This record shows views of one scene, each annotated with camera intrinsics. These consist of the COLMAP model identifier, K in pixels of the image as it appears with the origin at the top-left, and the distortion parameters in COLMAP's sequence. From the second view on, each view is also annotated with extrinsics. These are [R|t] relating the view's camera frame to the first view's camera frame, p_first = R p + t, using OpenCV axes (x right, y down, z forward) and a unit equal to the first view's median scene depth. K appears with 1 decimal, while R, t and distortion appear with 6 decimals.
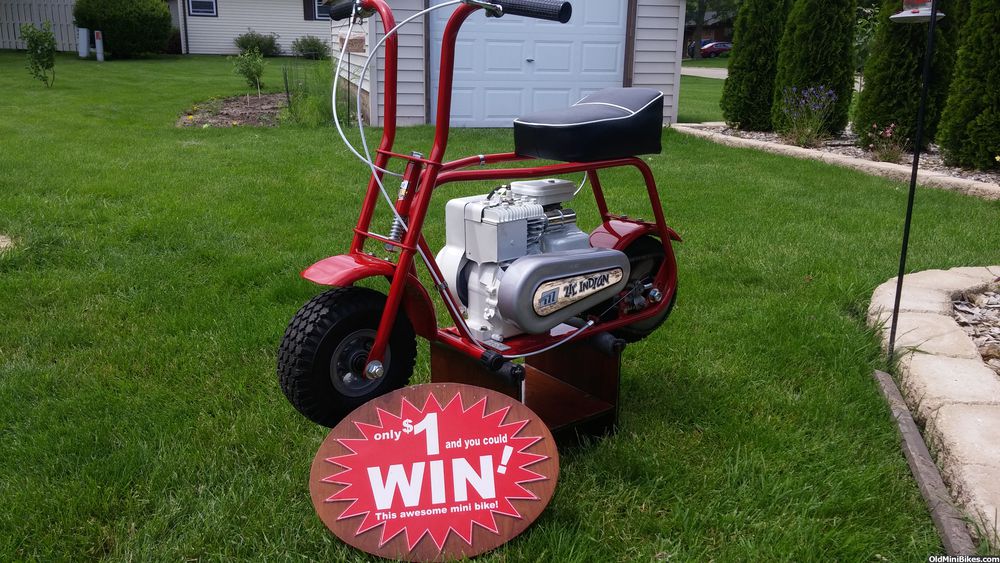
lens RADIAL K [[834.7, 0, 497.3], [0, 834.7, 279.7], [0, 0, 1]] dist [0.068105, -0.071619]
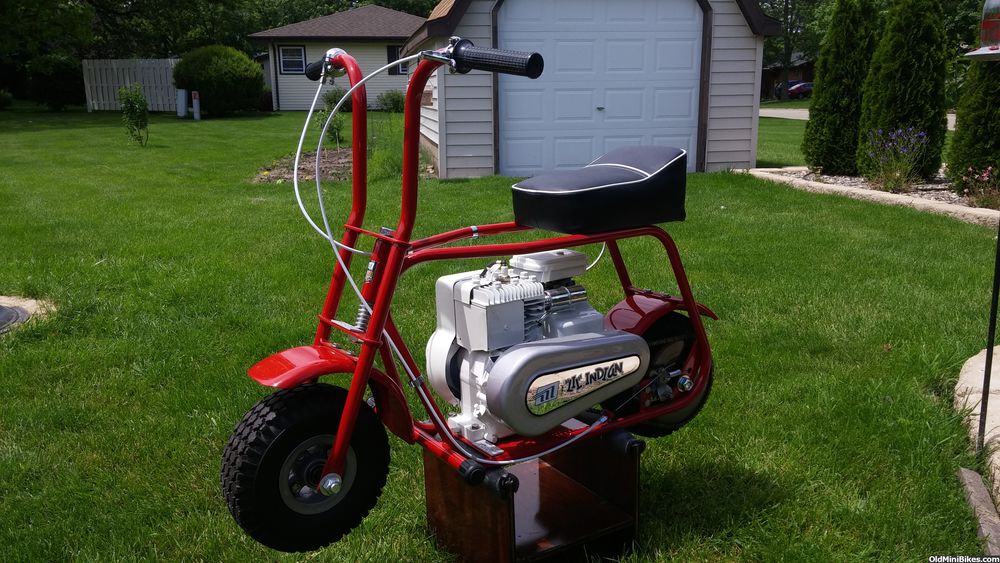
lens RADIAL K [[838.5, 0, 498.3], [0, 838.5, 285.4], [0, 0, 1]] dist [0.066531, -0.067904]
pose [[0.995392, -0.006912, -0.095645, 0.067934], [0.002219, 0.998792, -0.049090, -0.033207], [0.095868, 0.048651, 0.994204, 0.098786]]
